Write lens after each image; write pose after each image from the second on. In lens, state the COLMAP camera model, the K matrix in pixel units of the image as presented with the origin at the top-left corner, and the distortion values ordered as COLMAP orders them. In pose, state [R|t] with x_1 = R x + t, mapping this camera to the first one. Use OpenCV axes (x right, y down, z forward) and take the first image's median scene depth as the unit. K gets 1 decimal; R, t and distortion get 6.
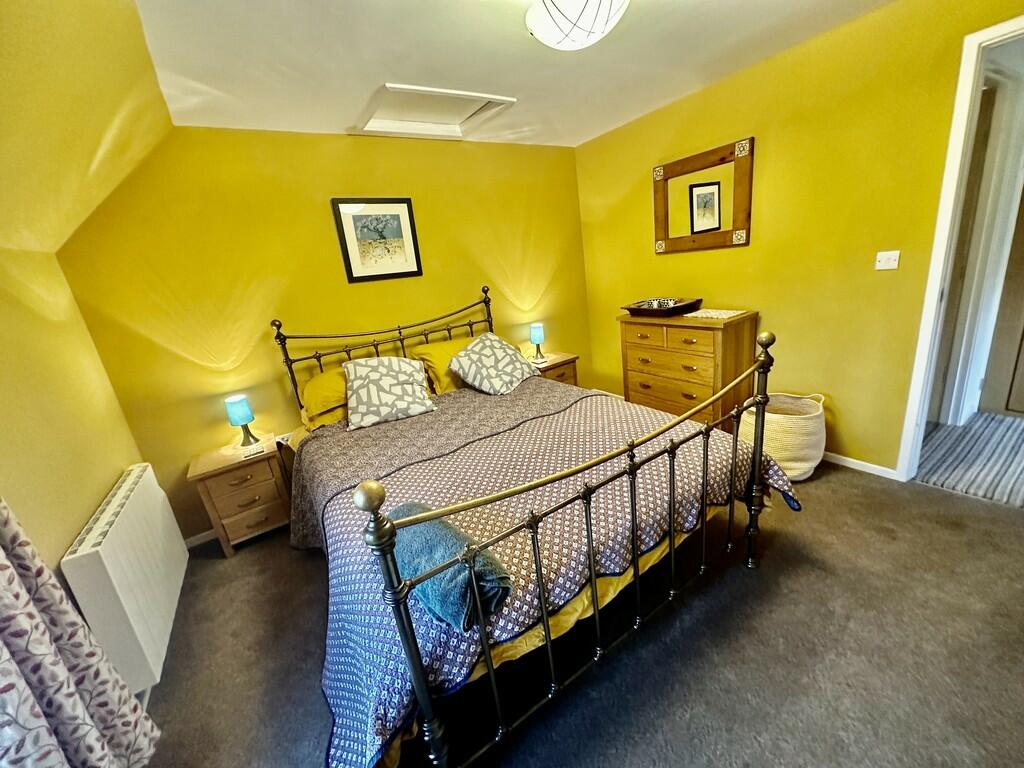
lens RADIAL K [[406.5, 0, 515.2], [0, 406.5, 381.1], [0, 0, 1]] dist [-0.001339, 0.000473]
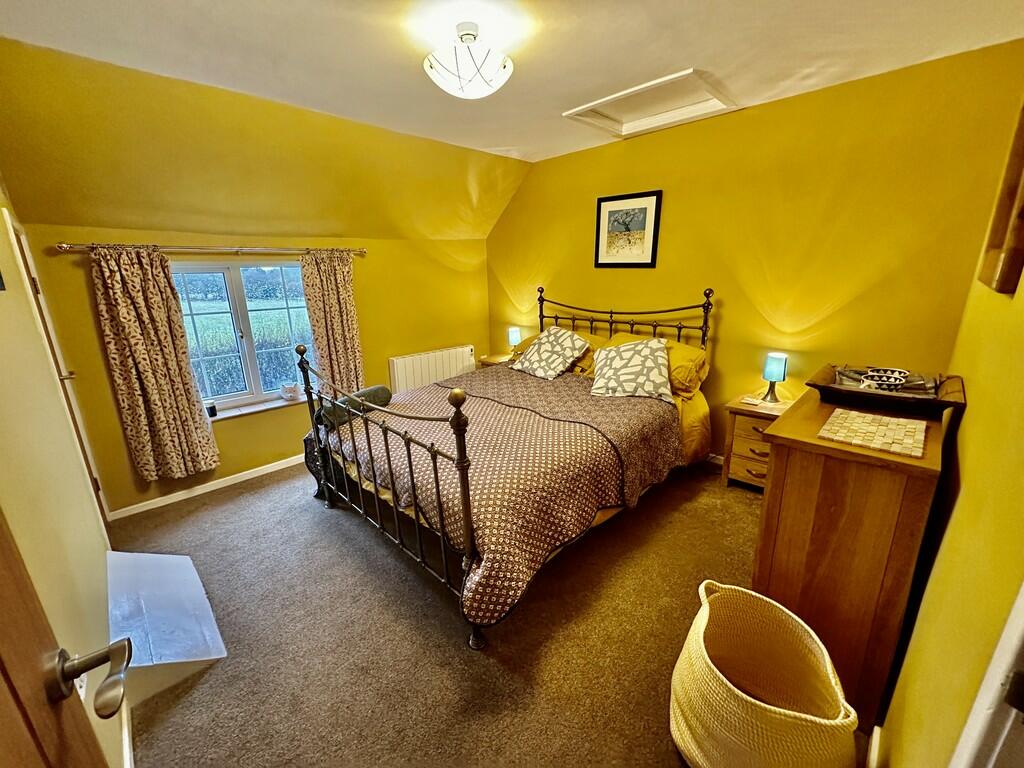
lens RADIAL K [[406.5, 0, 515.8], [0, 406.5, 385.3], [0, 0, 1]] dist [-0.001339, 0.000473]
pose [[0.219036, 0.382072, -0.897800, 0.766120], [-0.270912, 0.907779, 0.320224, -0.241302], [0.937353, 0.173084, 0.302344, 0.452227]]
